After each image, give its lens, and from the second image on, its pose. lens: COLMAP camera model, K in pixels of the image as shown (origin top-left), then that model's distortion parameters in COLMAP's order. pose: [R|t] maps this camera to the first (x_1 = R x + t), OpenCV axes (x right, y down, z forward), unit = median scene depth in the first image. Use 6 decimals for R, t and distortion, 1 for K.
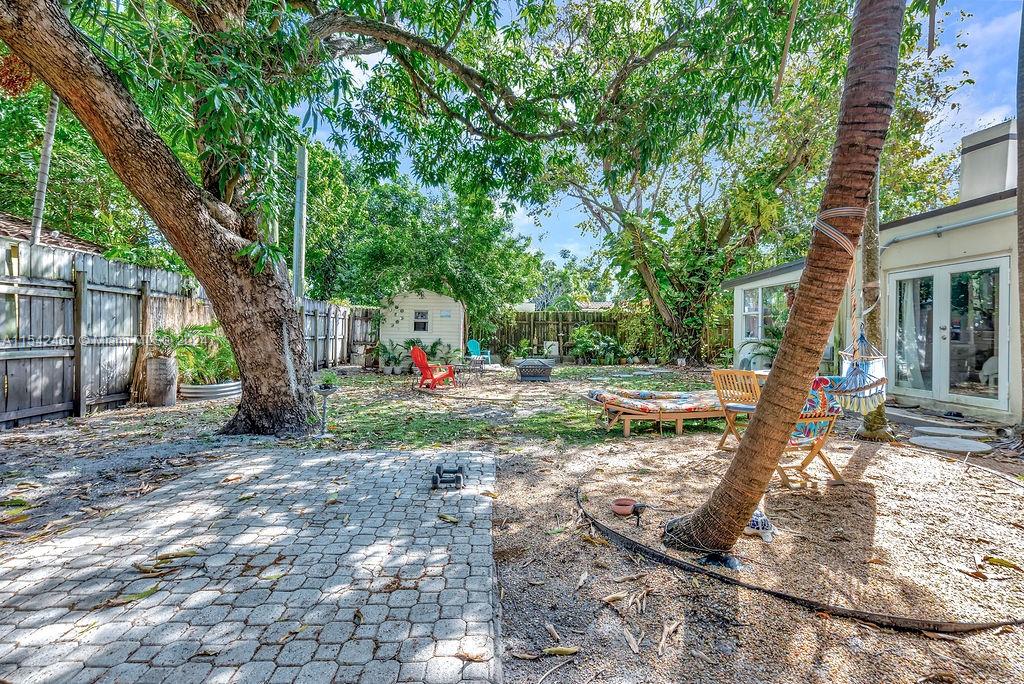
lens RADIAL K [[475.1, 0, 512.4], [0, 475.1, 334.7], [0, 0, 1]] dist [-0.000171, -0.000376]
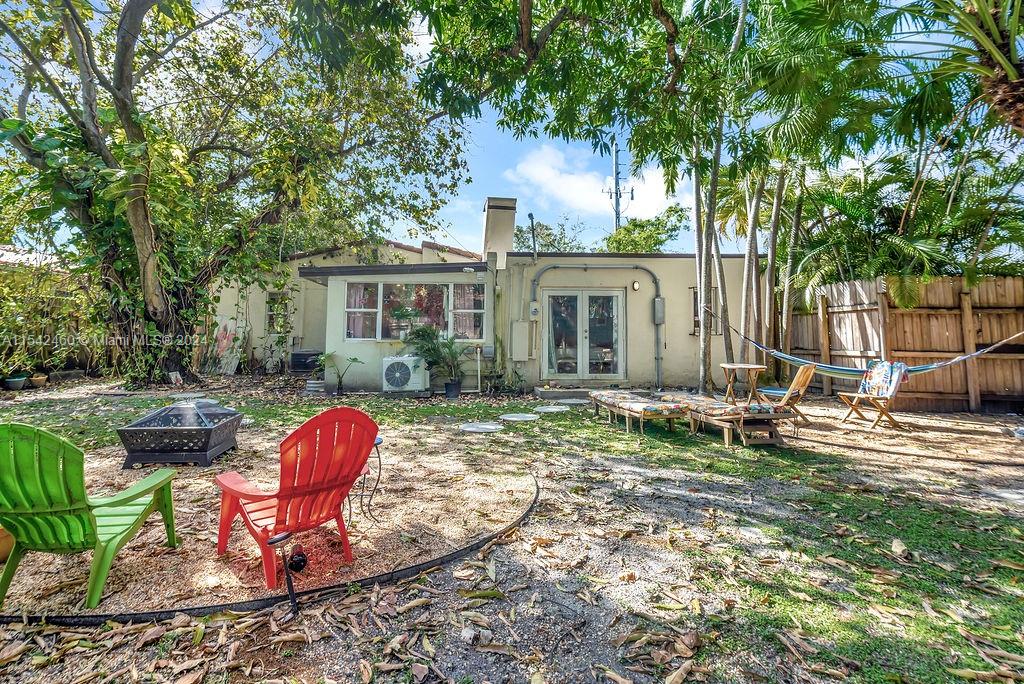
lens RADIAL K [[475.2, 0, 475.2], [0, 475.2, 304.2], [0, 0, 1]] dist [-0.004151, -0.000478]
pose [[0.013681, 0.054255, 0.998433, -0.278176], [-0.003072, 0.998524, -0.054217, -0.007230], [-0.999902, -0.002325, 0.013828, 0.593520]]
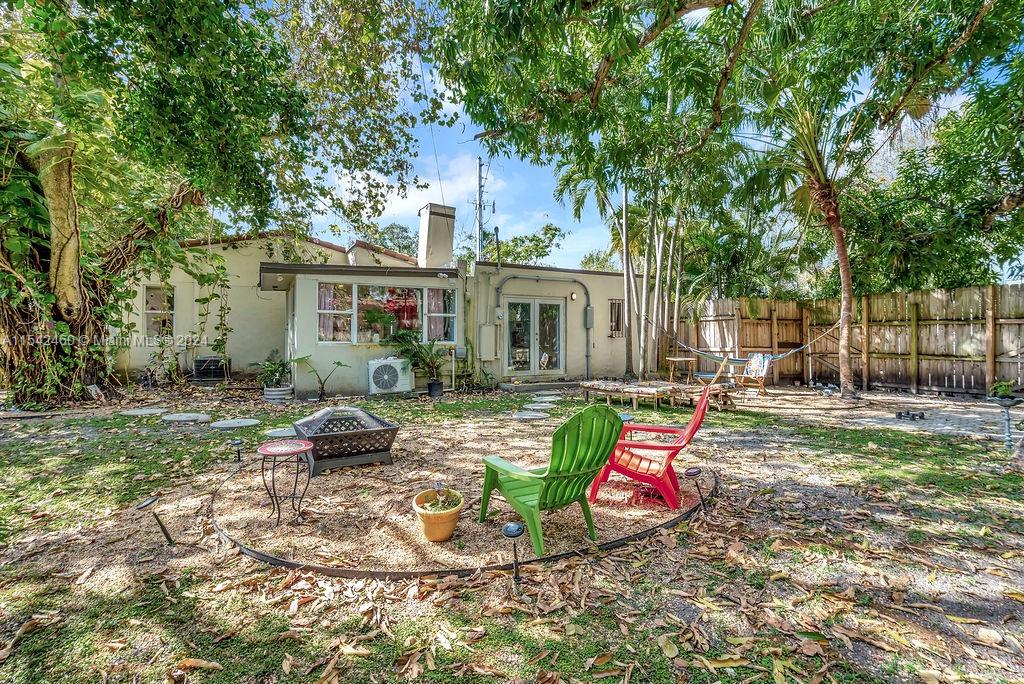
lens RADIAL K [[475.1, 0, 512.4], [0, 475.1, 334.7], [0, 0, 1]] dist [-0.000171, -0.000376]
pose [[-0.436723, -0.004828, 0.899583, -0.290329], [-0.004591, 0.999985, 0.003138, -0.007101], [-0.899585, -0.002760, -0.436738, 0.825879]]
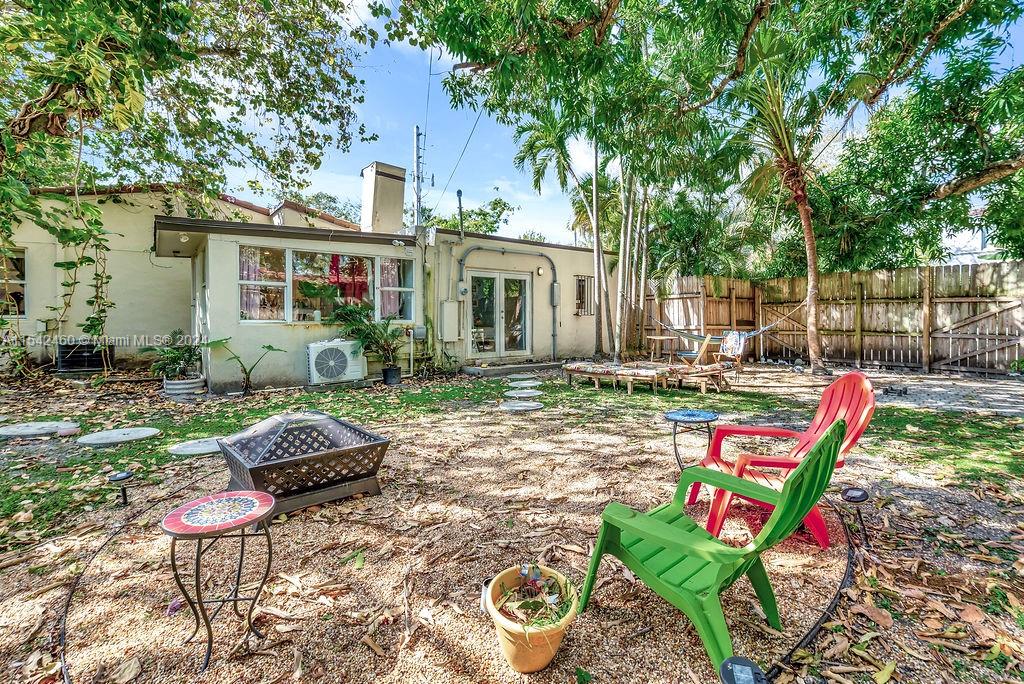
lens RADIAL K [[464.0, 0, 535.6], [0, 464.0, 326.1], [0, 0, 1]] dist [-0.000865, -0.000167]
pose [[-0.606375, -0.023726, 0.794825, -0.187191], [-0.004650, 0.999643, 0.026292, -0.002894], [-0.795166, 0.012247, -0.606269, 0.830892]]
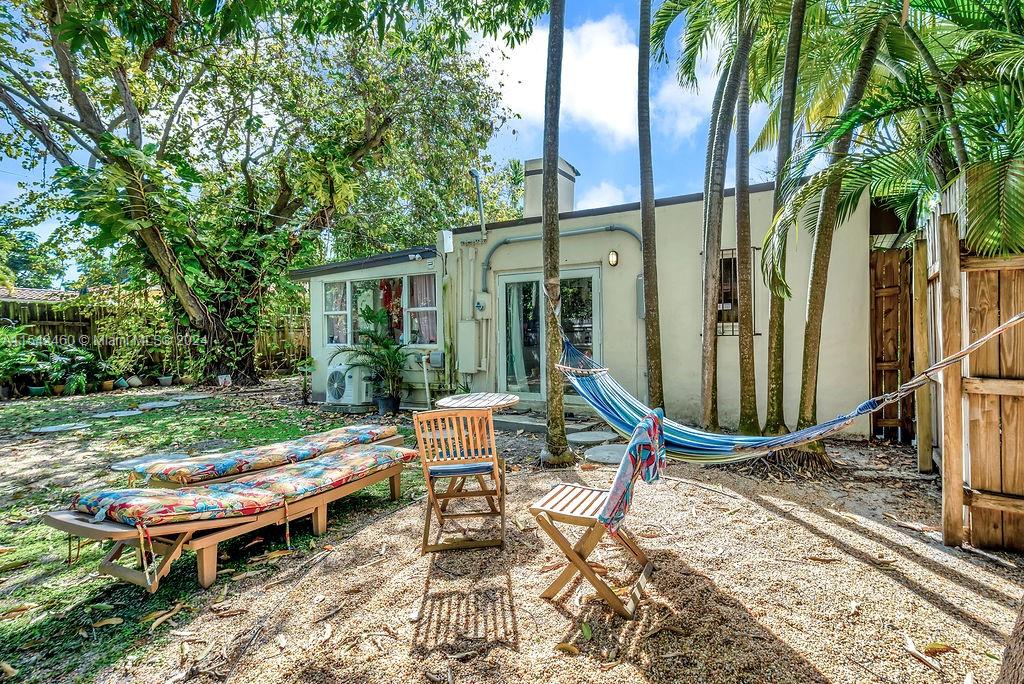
lens RADIAL K [[489.0, 0, 589.9], [0, 489.0, 346.9], [0, 0, 1]] dist [-0.000933, 0.000309]
pose [[0.512596, -0.030701, 0.858081, 0.014632], [0.013226, 0.999524, 0.027861, -0.004519], [-0.858528, -0.002932, 0.512759, 0.168108]]
